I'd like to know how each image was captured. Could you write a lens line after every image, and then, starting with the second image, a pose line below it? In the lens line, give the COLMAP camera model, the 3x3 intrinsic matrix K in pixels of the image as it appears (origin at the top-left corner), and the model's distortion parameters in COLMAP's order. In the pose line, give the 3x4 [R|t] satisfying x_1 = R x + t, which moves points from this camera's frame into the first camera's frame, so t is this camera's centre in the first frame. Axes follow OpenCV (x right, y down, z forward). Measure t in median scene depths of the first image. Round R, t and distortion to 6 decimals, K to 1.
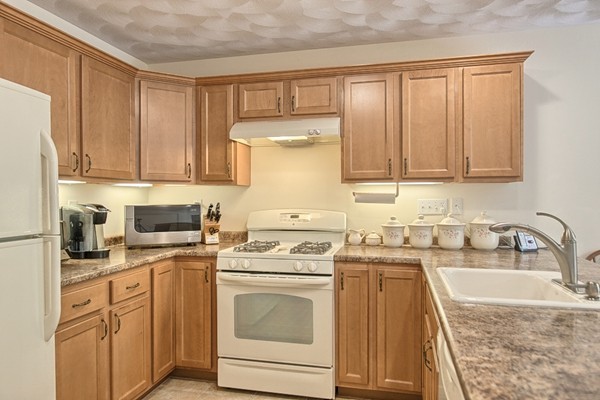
lens RADIAL K [[410.2, 0, 300.0], [0, 410.2, 200.0], [0, 0, 1]] dist [0.007607, 0.002371]
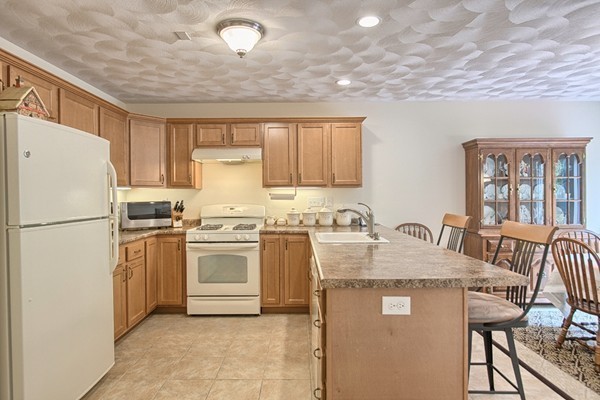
lens RADIAL K [[346.8, 0, 300.0], [0, 346.8, 200.0], [0, 0, 1]] dist [0.000396, 0.000894]
pose [[0.970838, -0.005401, 0.239676, -0.091704], [0.004658, 0.999982, 0.003666, 0.003833], [-0.239691, -0.002442, 0.970846, -0.409407]]
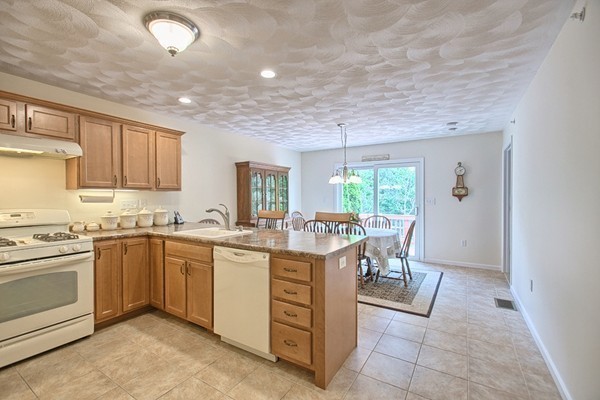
lens RADIAL K [[260.5, 0, 300.0], [0, 260.5, 200.0], [0, 0, 1]] dist [0.000340, 0.000192]
pose [[0.329424, -0.009396, 0.944135, -0.518485], [0.011243, 0.999919, 0.006028, 0.000019], [-0.944115, 0.008629, 0.329503, -0.032368]]
